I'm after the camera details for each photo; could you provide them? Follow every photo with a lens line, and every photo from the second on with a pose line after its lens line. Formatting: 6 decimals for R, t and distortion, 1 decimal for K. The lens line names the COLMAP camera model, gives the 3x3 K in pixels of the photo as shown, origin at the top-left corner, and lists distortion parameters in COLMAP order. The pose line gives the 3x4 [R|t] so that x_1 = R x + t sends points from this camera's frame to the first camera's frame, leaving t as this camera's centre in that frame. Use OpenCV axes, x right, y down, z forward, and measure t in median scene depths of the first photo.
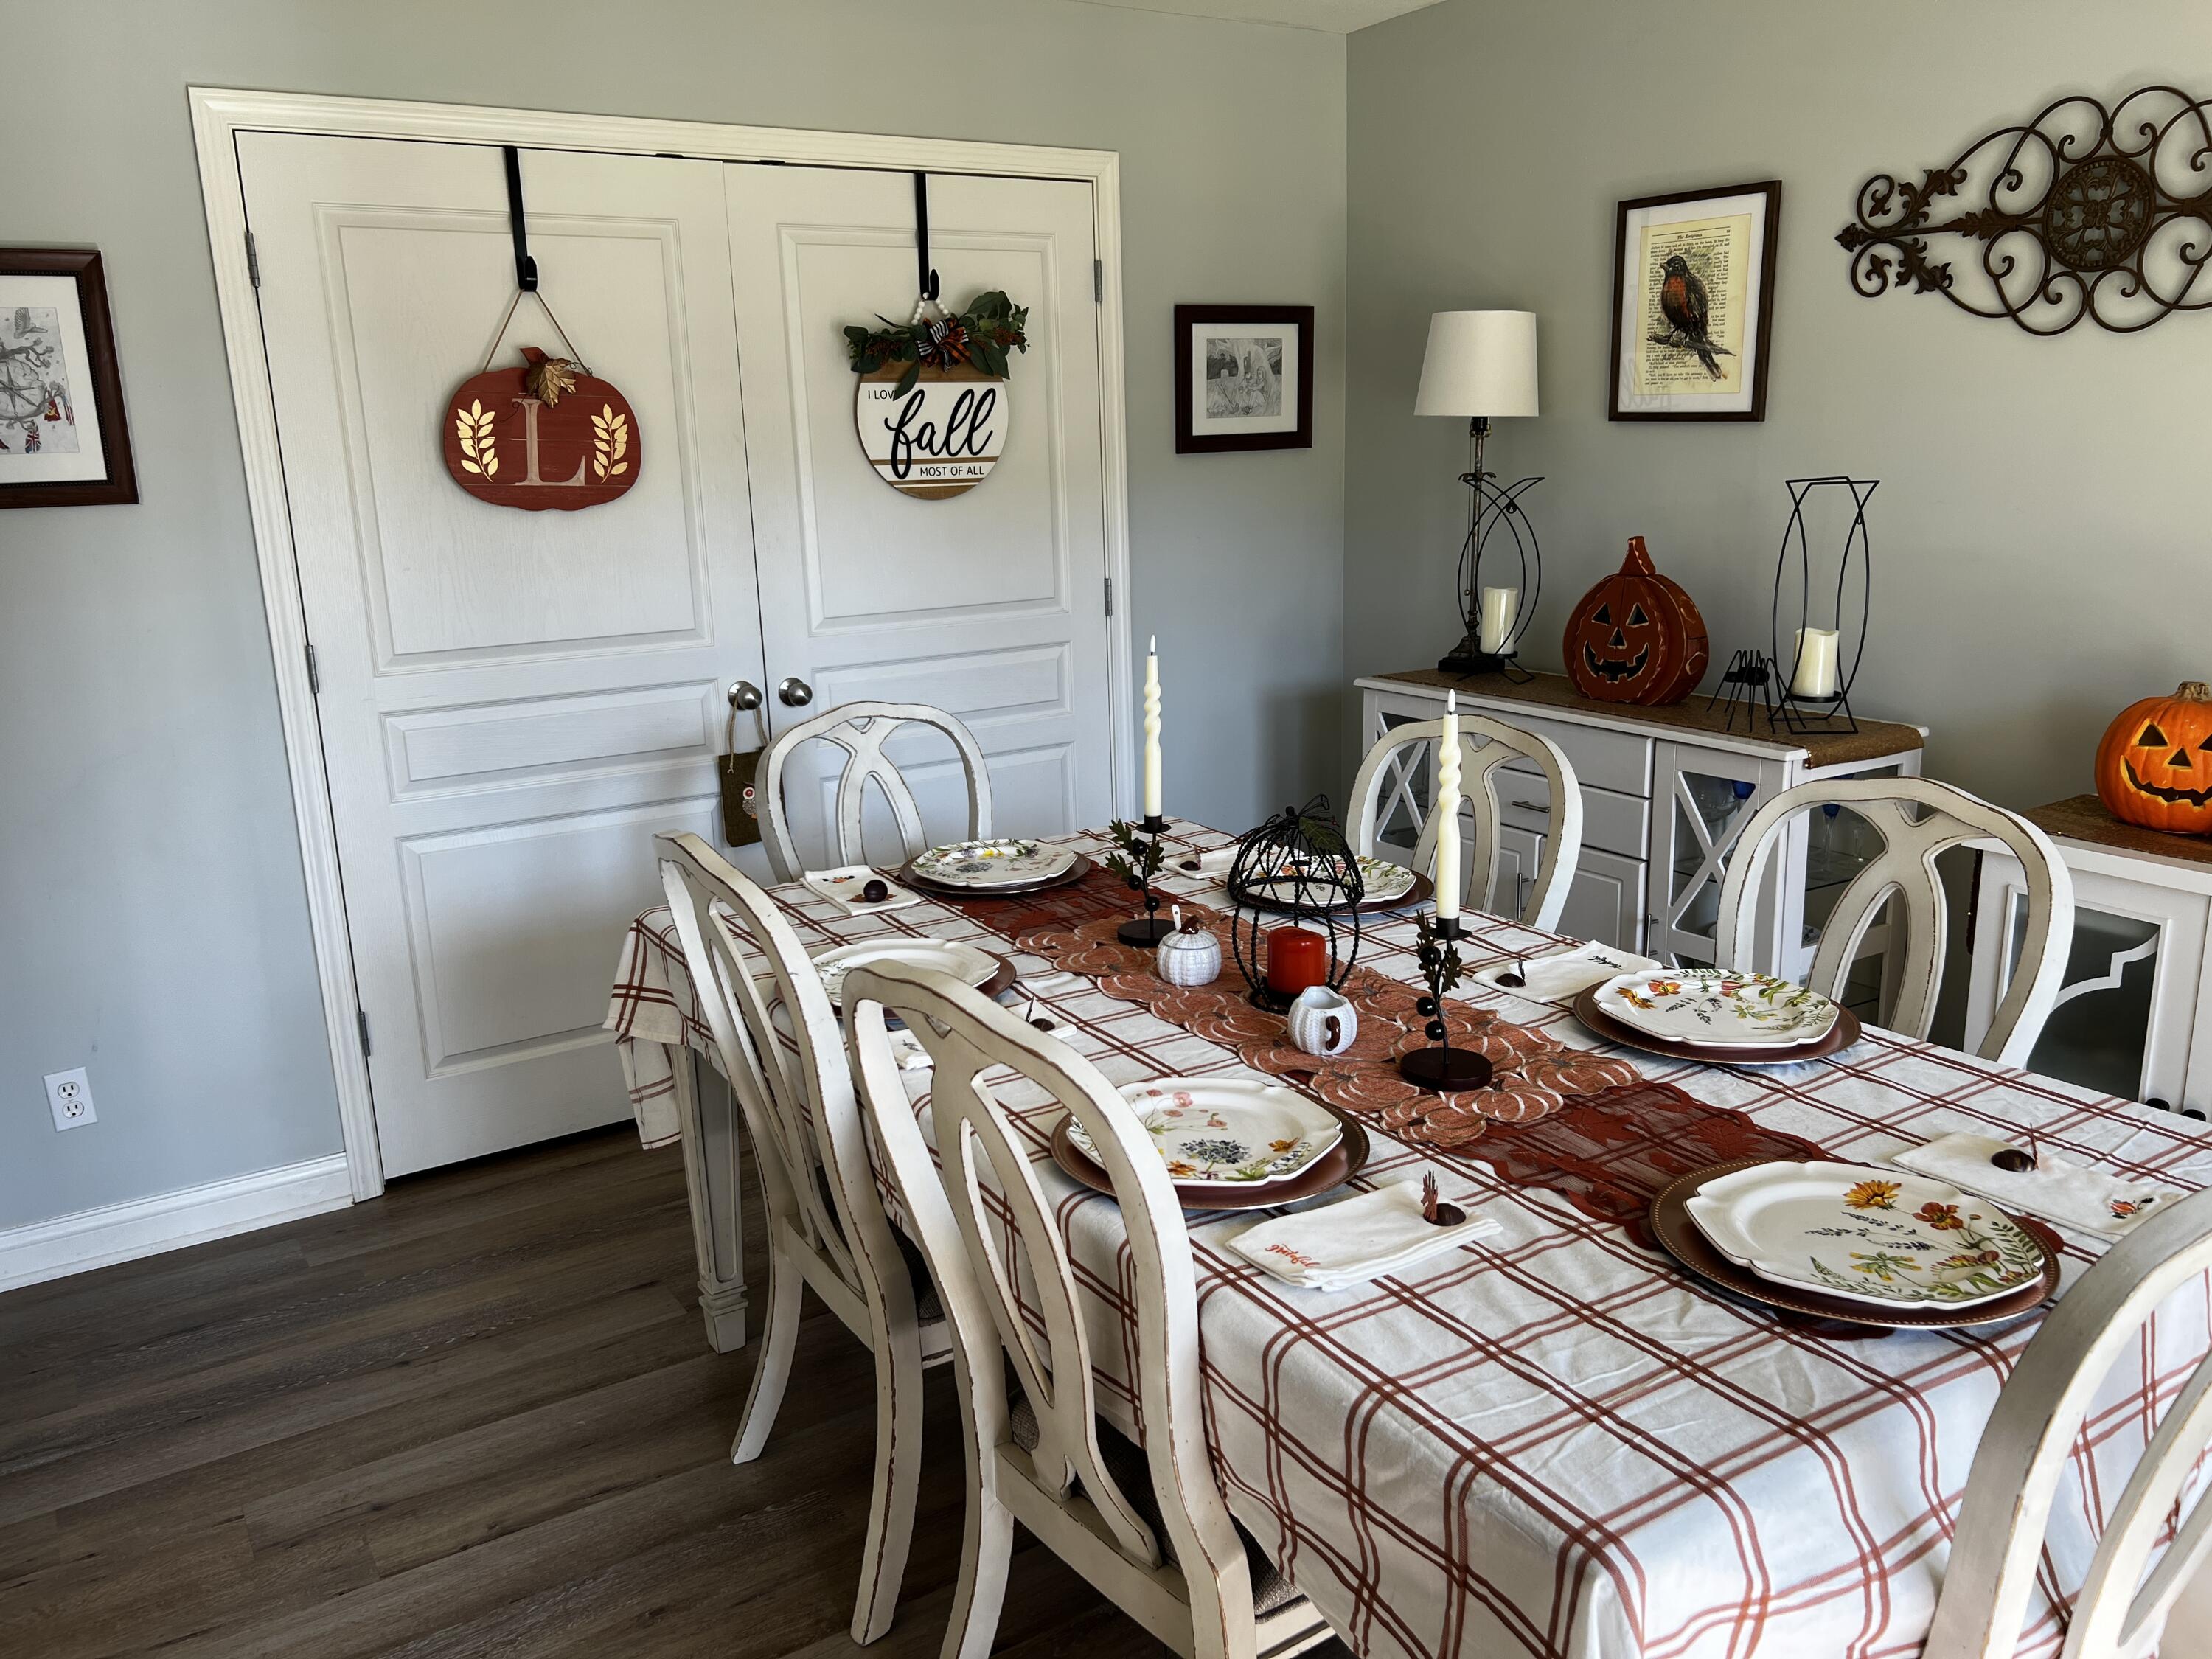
lens RADIAL K [[1657.8, 0, 1106.9], [0, 1657.8, 827.8], [0, 0, 1]] dist [0.053259, -0.060662]
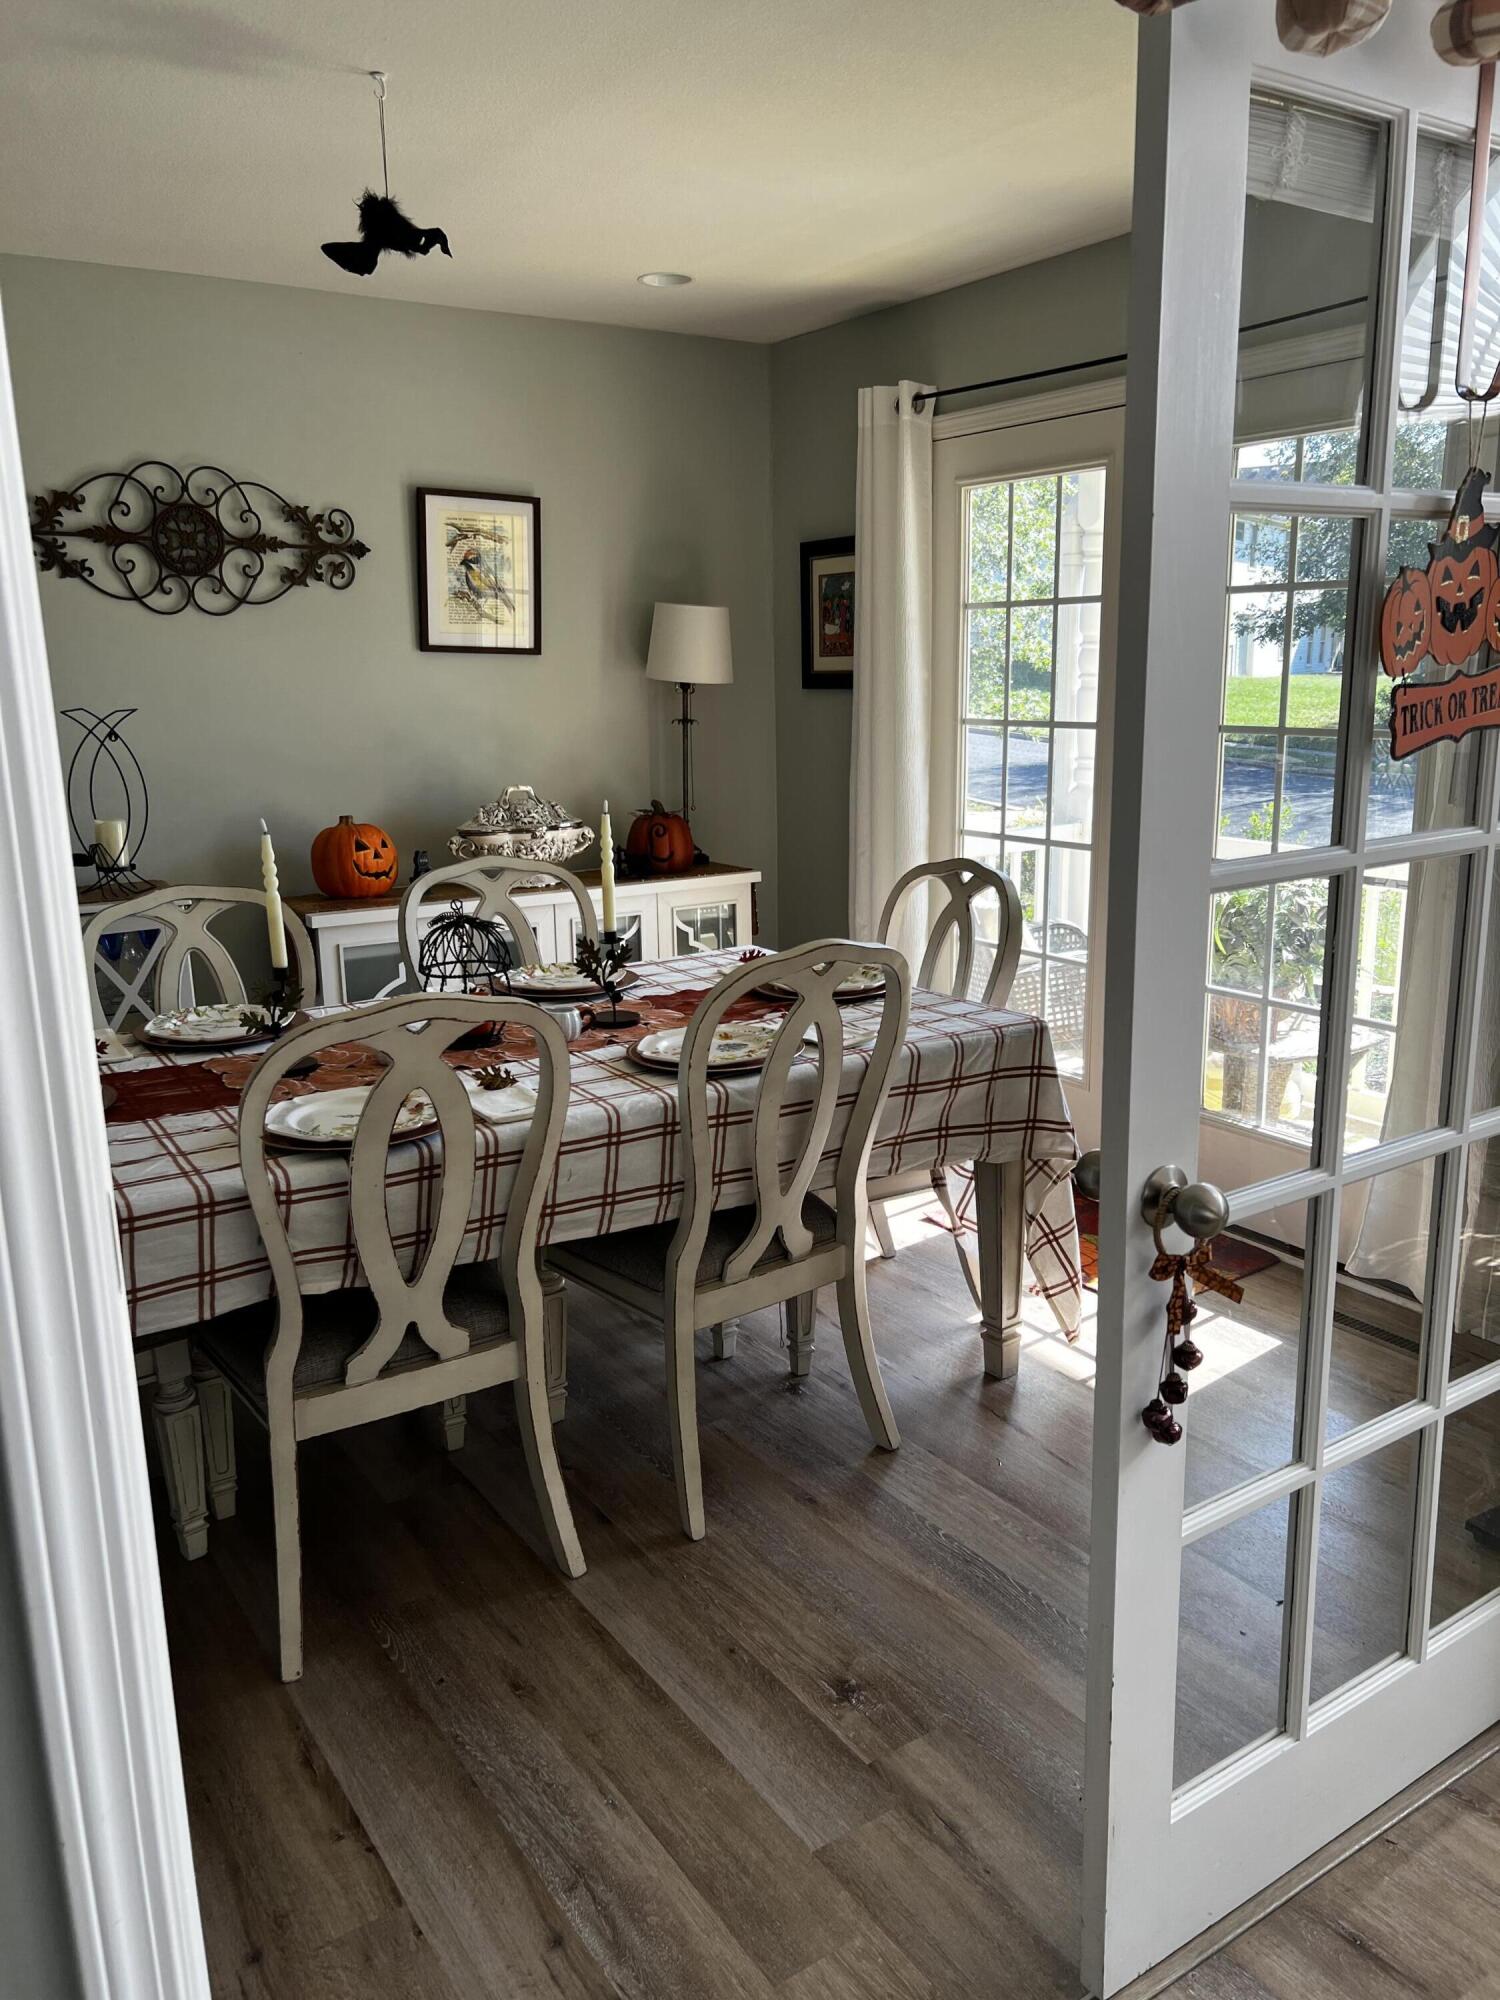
lens RADIAL K [[1498.9, 0, 748.9], [0, 1498.9, 997.5], [0, 0, 1]] dist [0.053259, -0.060662]
pose [[-0.064718, -0.209041, 0.975763, -0.903620], [0.244713, 0.944631, 0.218602, -0.136709], [-0.967433, 0.252929, -0.009980, 0.594684]]
